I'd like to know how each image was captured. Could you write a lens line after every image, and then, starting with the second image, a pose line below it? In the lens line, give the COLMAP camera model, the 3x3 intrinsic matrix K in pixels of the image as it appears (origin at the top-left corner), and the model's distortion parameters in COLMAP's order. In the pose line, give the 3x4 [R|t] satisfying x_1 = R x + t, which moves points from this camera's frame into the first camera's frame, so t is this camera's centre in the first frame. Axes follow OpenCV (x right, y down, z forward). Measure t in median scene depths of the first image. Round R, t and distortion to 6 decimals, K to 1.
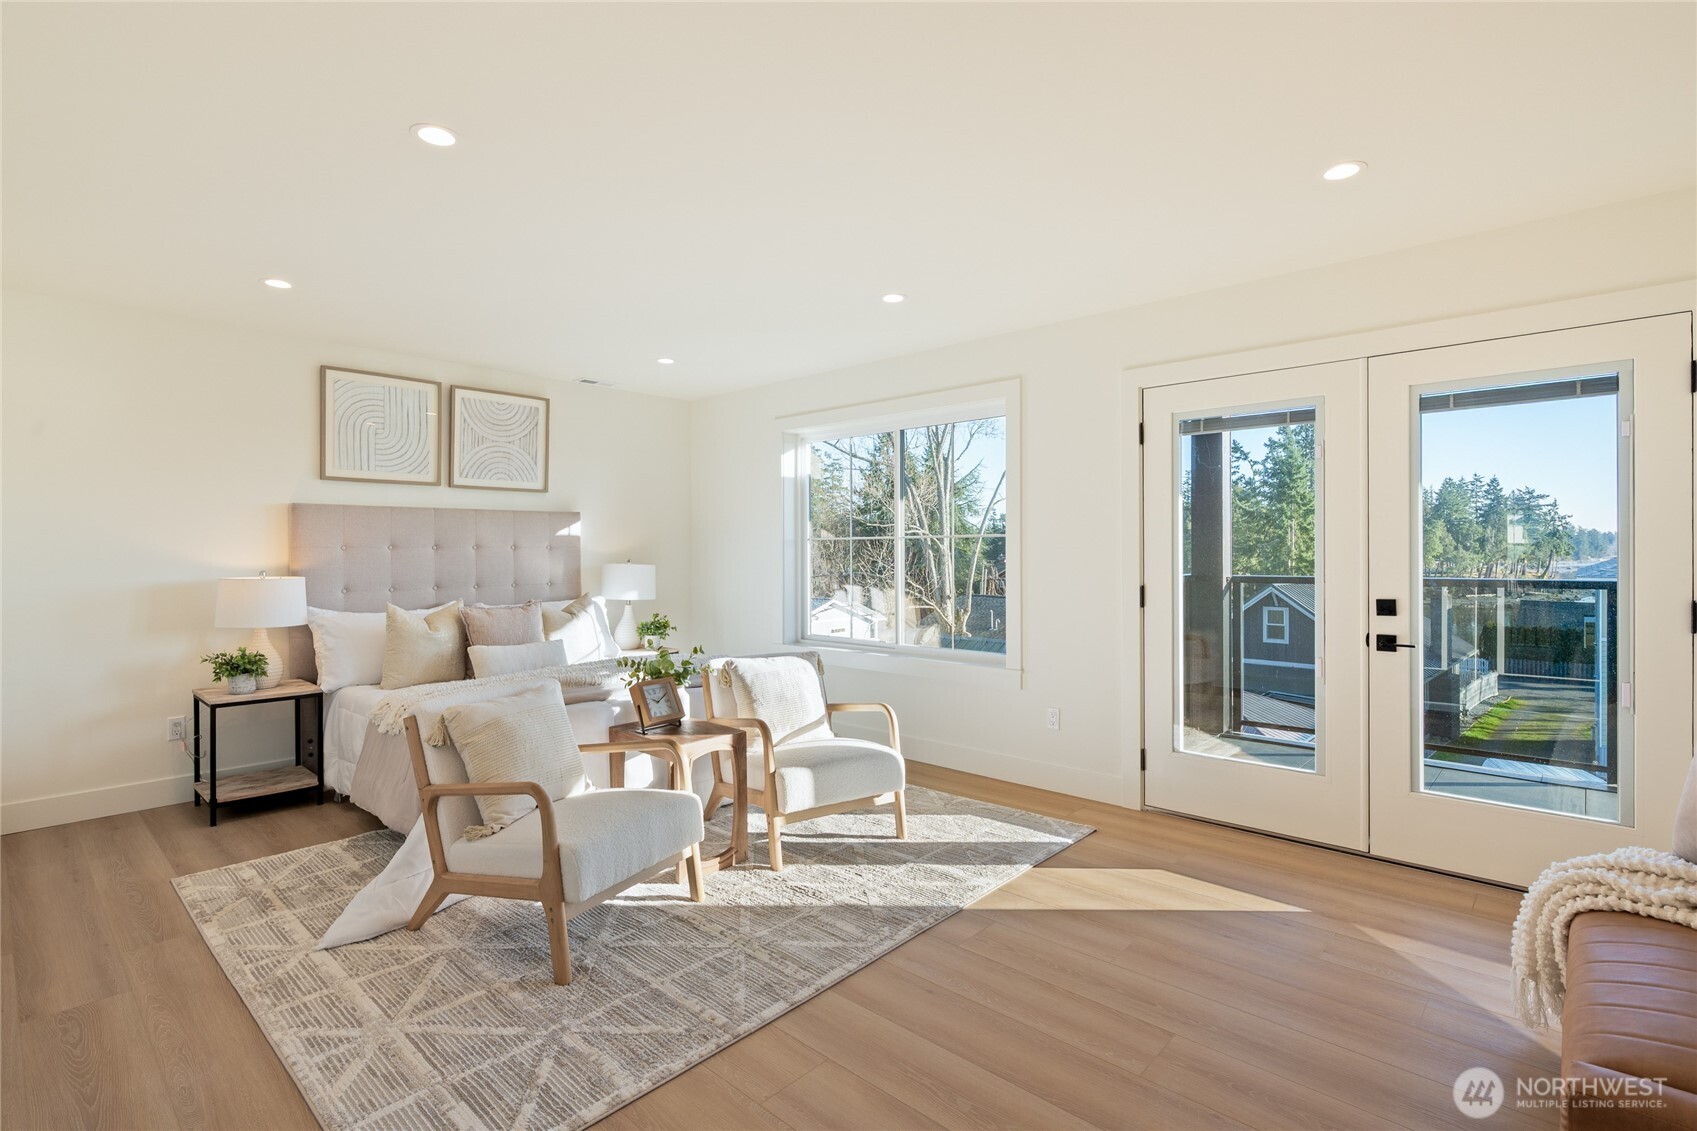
lens RADIAL K [[847.6, 0, 846.1], [0, 847.6, 562.3], [0, 0, 1]] dist [-0.000810, -0.000622]
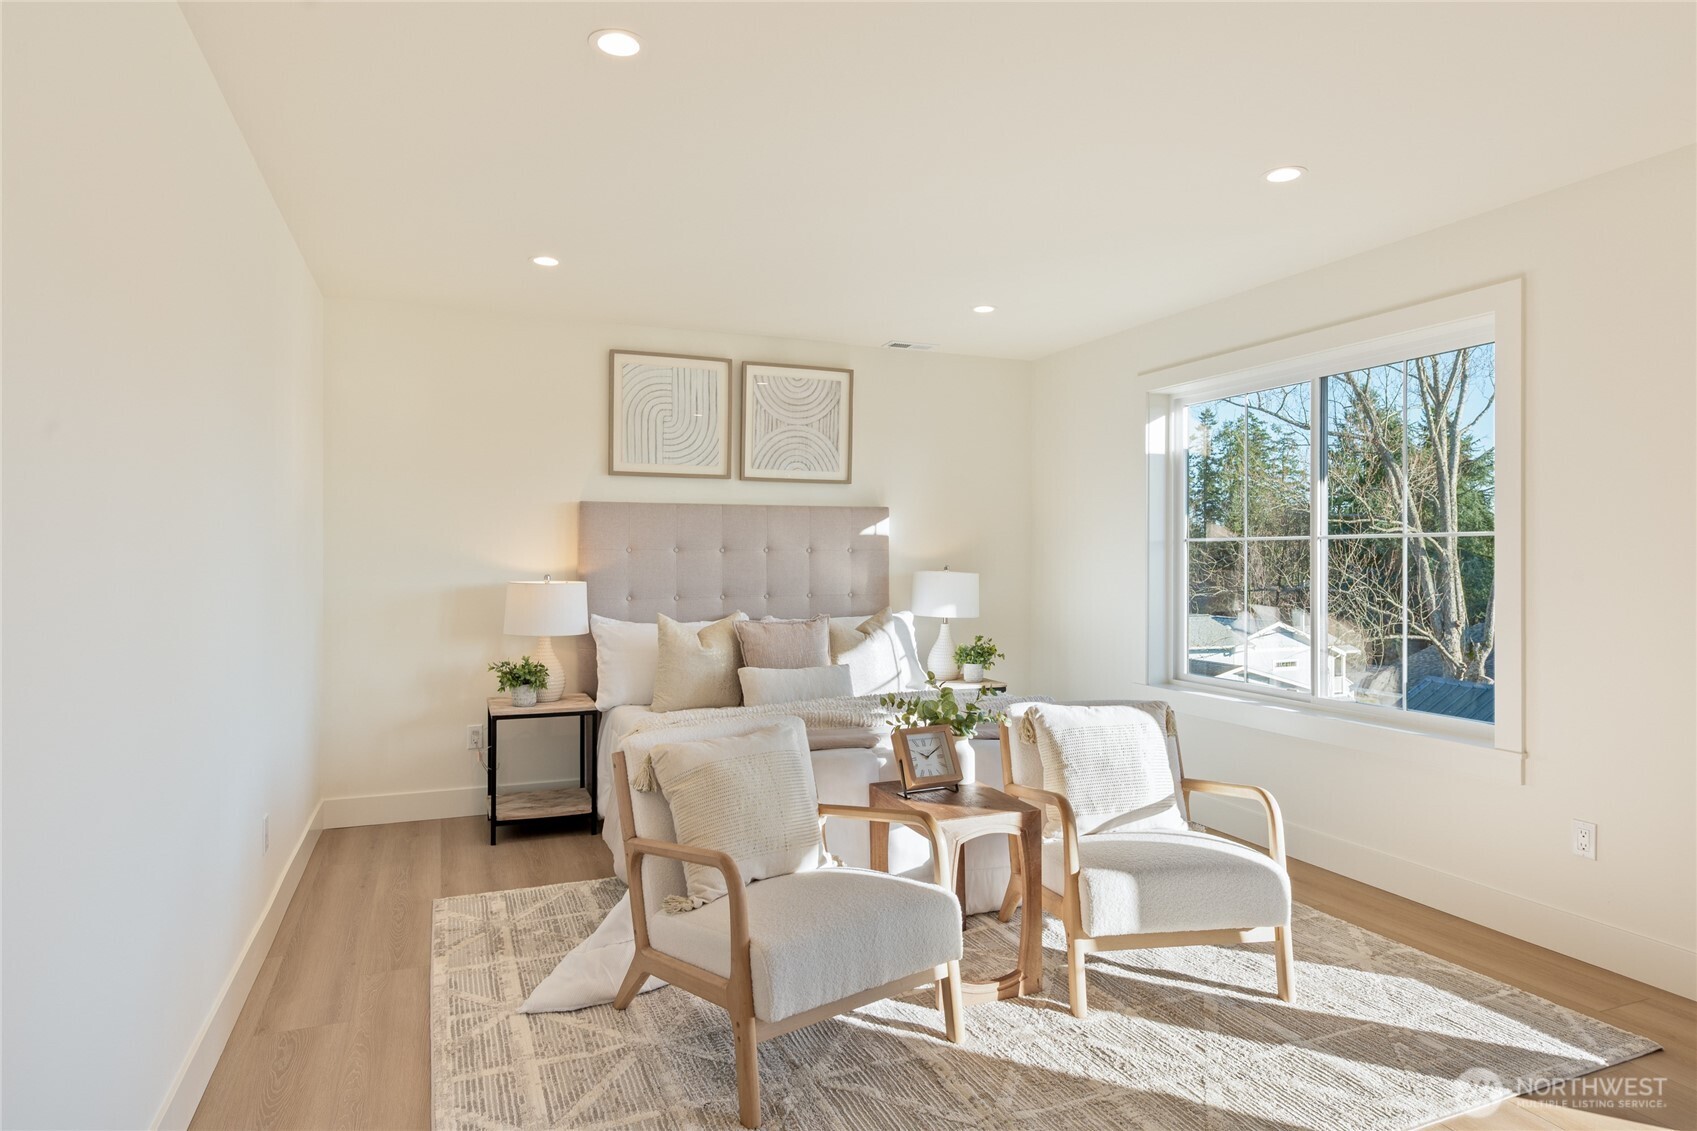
lens RADIAL K [[1010.3, 0, 849.4], [0, 1010.3, 560.6], [0, 0, 1]] dist [0.000472, -0.000640]
pose [[0.904060, 0.007653, -0.427338, 0.088099], [-0.010998, 0.999925, -0.005360, -0.003157], [0.427265, 0.009545, 0.904076, 0.147336]]
